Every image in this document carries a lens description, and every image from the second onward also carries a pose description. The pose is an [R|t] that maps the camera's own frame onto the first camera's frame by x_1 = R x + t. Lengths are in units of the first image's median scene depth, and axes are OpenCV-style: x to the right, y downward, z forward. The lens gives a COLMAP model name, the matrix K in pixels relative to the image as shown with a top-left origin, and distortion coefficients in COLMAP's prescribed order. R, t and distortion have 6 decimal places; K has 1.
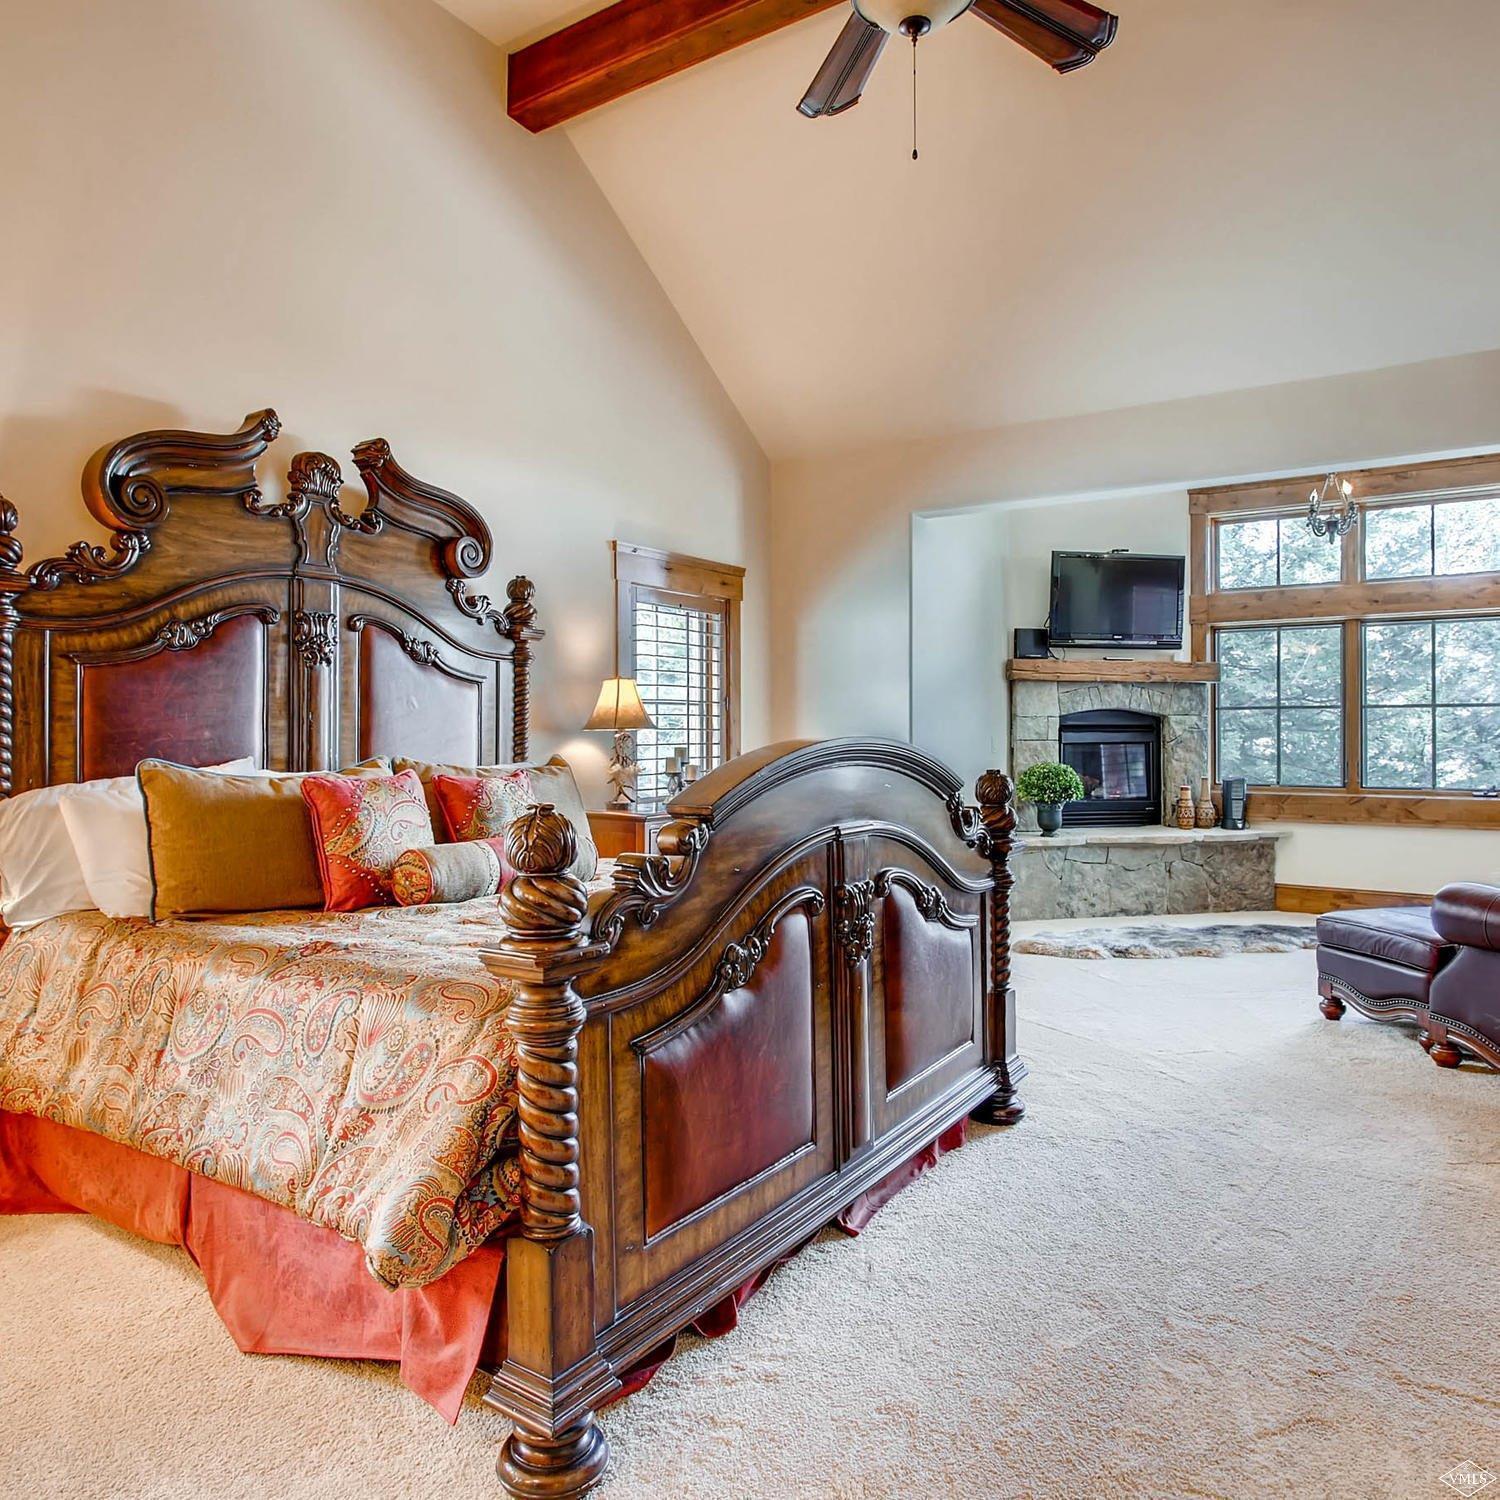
lens RADIAL K [[1108.5, 0, 751.4], [0, 1108.5, 740.5], [0, 0, 1]] dist [-0.010389, -0.002017]
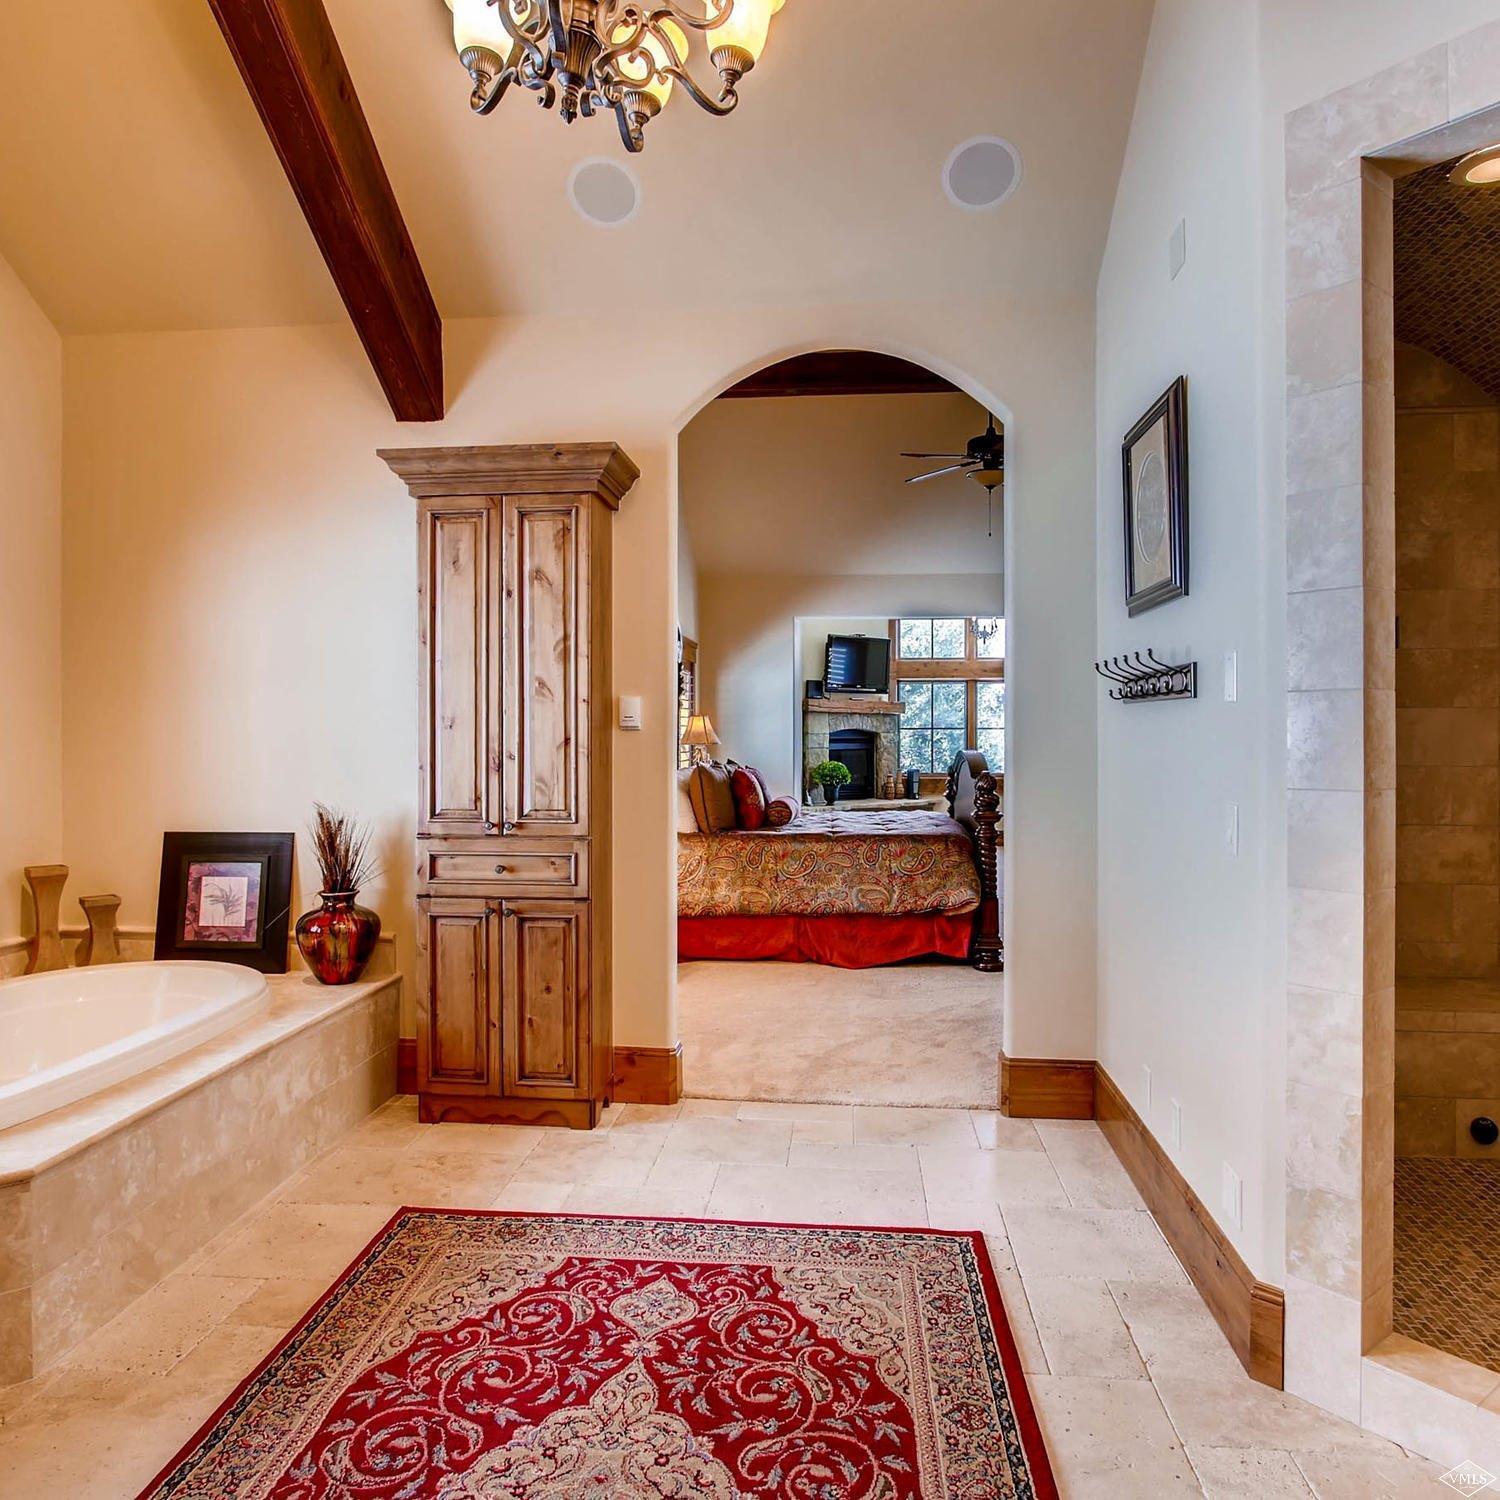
lens RADIAL K [[1108.5, 0, 747.8], [0, 1108.5, 746.1], [0, 0, 1]] dist [-0.010389, -0.002017]
pose [[0.873639, -0.005066, 0.486548, -0.629249], [0.008307, 0.999955, -0.004504, 0.003131], [-0.486504, 0.007977, 0.873642, -0.380997]]
